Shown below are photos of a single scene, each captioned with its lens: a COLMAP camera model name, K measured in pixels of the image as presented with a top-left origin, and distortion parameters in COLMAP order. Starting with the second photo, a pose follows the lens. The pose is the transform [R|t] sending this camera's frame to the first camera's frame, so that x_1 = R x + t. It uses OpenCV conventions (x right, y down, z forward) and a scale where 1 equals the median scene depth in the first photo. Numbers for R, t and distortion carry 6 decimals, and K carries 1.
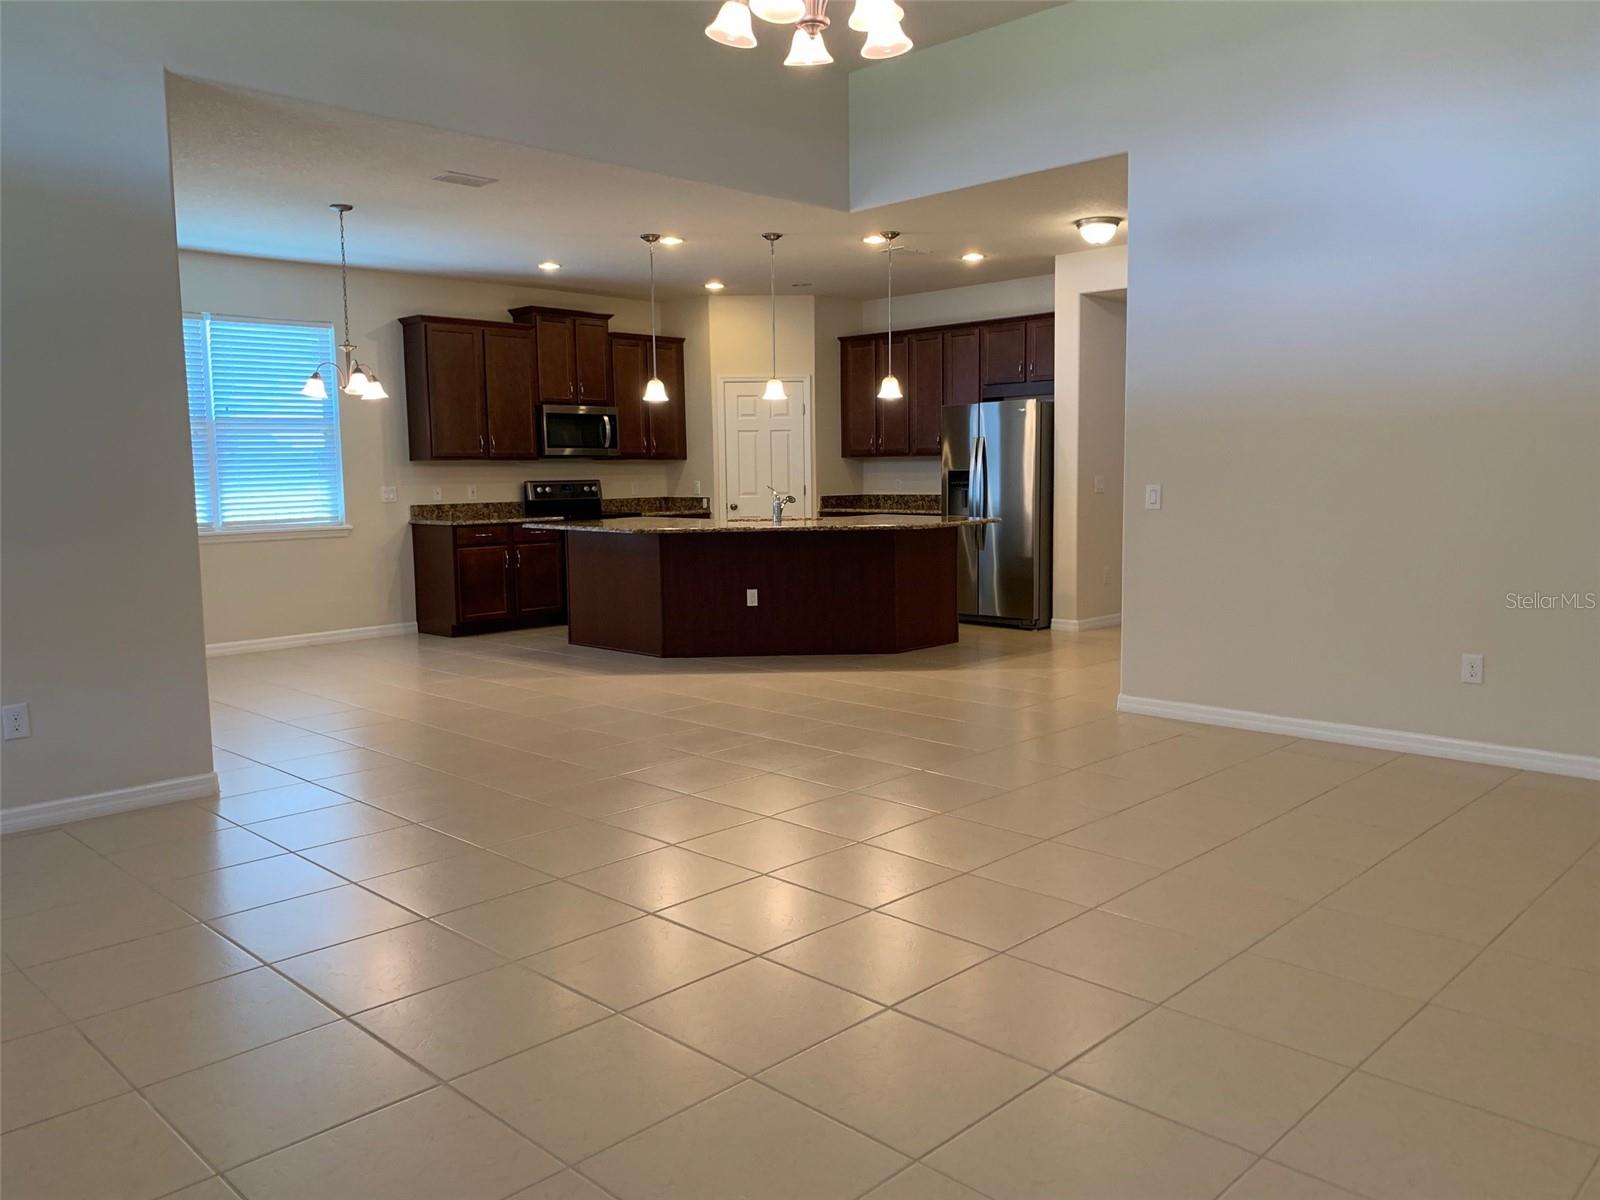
lens RADIAL K [[1236.0, 0, 795.6], [0, 1236.0, 594.5], [0, 0, 1]] dist [0.092866, -0.143392]
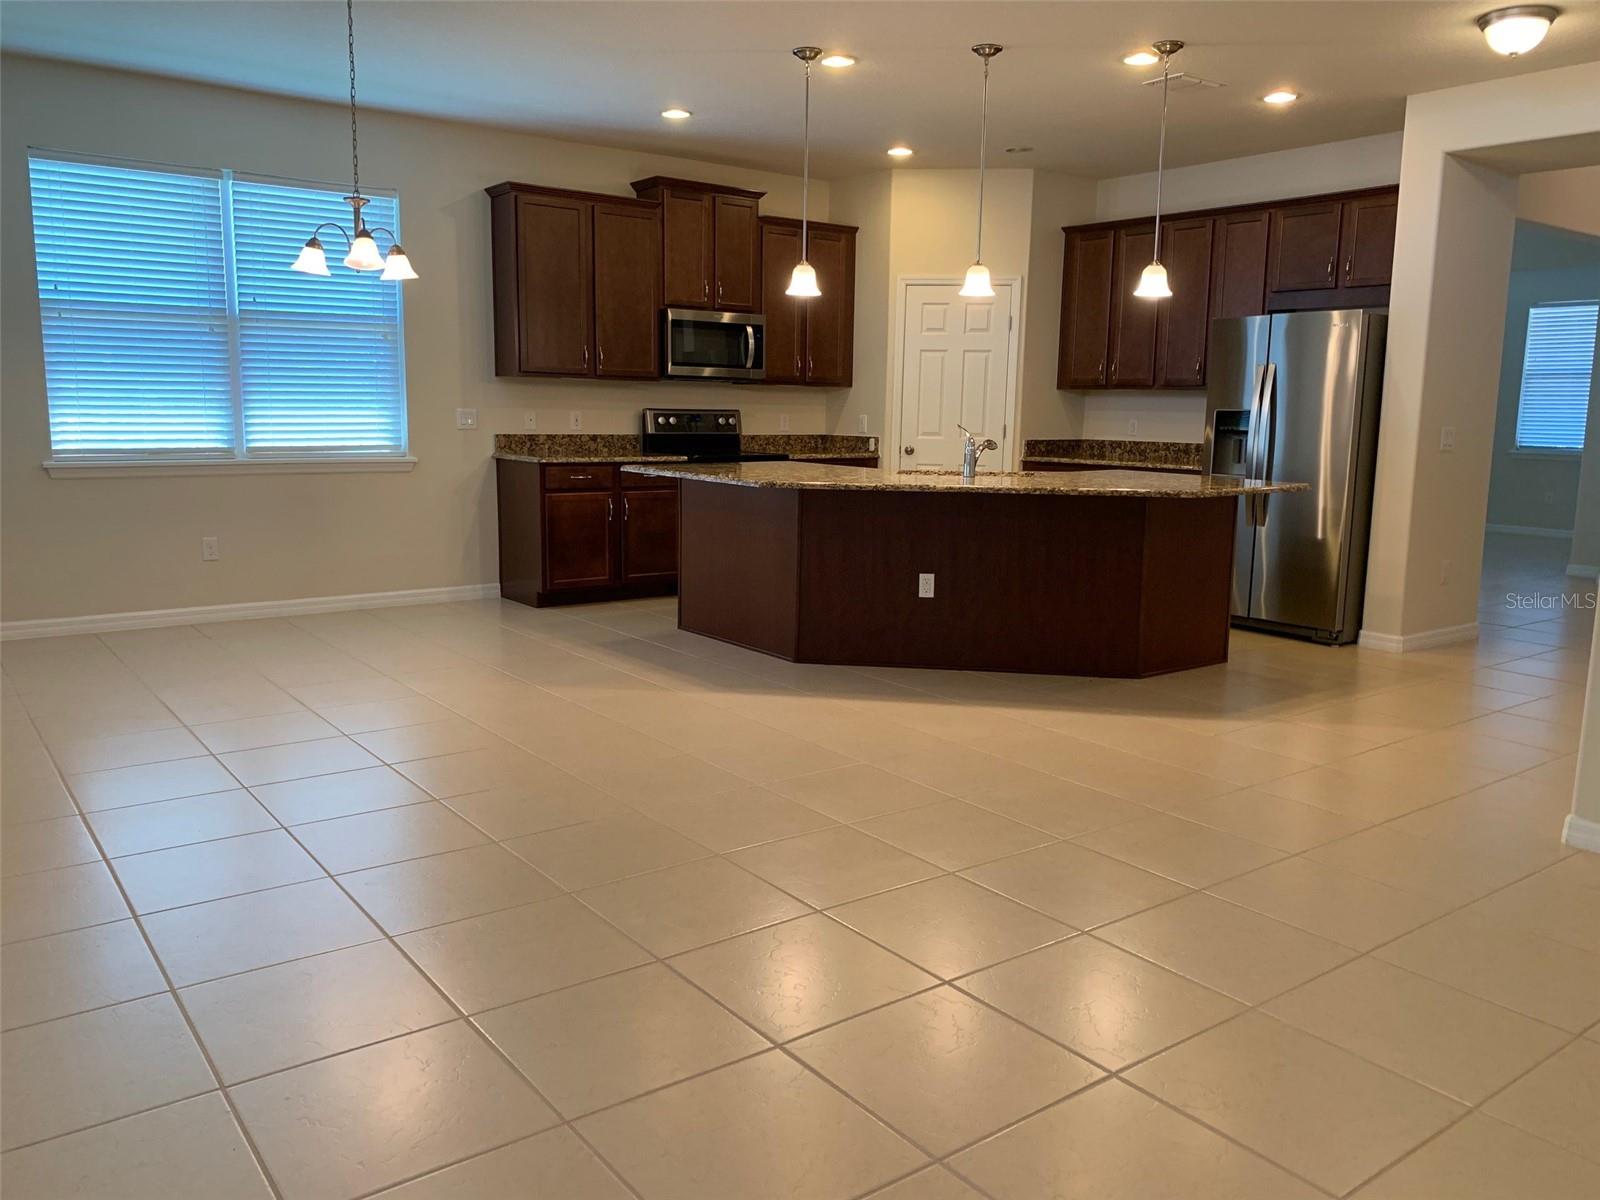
lens RADIAL K [[1236.0, 0, 795.6], [0, 1236.0, 594.5], [0, 0, 1]] dist [0.092866, -0.143392]
pose [[0.988761, 0.053685, -0.139534, -0.008924], [-0.046527, 0.997453, 0.054064, -0.022084], [0.142081, -0.046964, 0.988740, 0.248505]]
